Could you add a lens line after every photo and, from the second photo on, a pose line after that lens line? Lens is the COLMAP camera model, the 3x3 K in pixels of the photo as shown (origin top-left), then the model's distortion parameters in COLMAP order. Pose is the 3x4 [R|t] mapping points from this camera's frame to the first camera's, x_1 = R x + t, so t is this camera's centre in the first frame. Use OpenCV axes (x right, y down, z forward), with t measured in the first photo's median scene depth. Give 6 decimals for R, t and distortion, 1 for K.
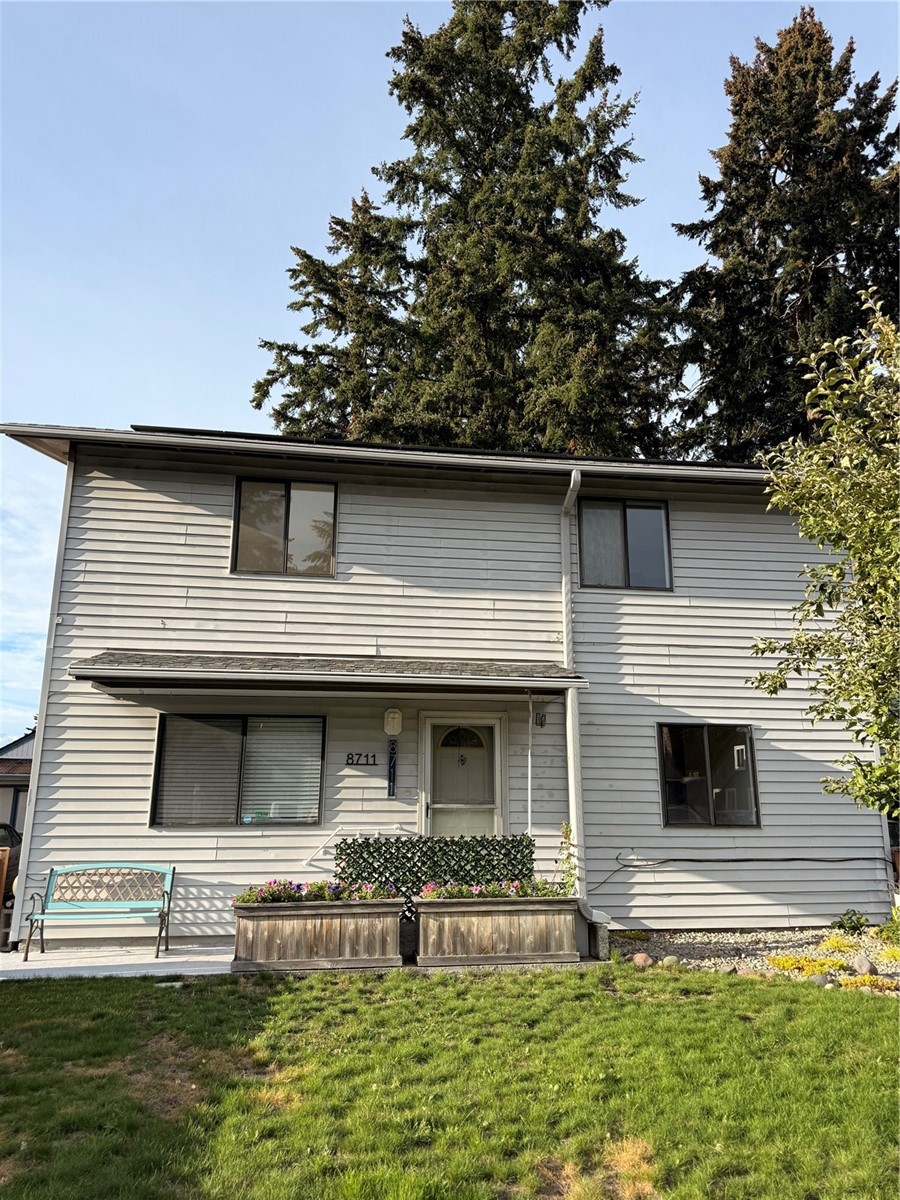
lens RADIAL K [[935.1, 0, 448.9], [0, 935.1, 526.9], [0, 0, 1]] dist [0.178861, -0.370549]
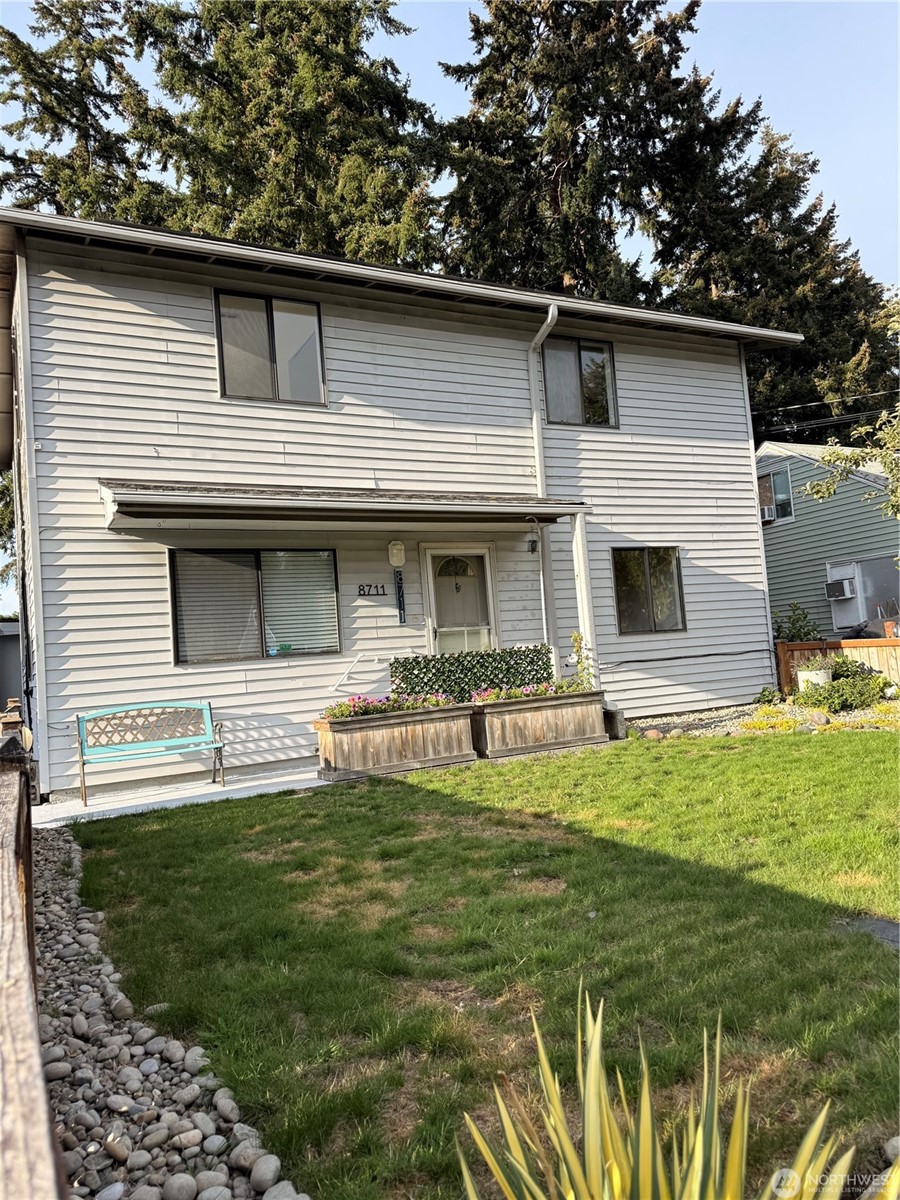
lens RADIAL K [[980.1, 0, 450.0], [0, 980.1, 600.0], [0, 0, 1]] dist [0.044329, -0.093225]
pose [[0.922306, -0.049918, 0.383222, -0.406751], [-0.025809, 0.981453, 0.189958, 0.055083], [-0.385597, -0.185090, 0.903912, 0.023871]]
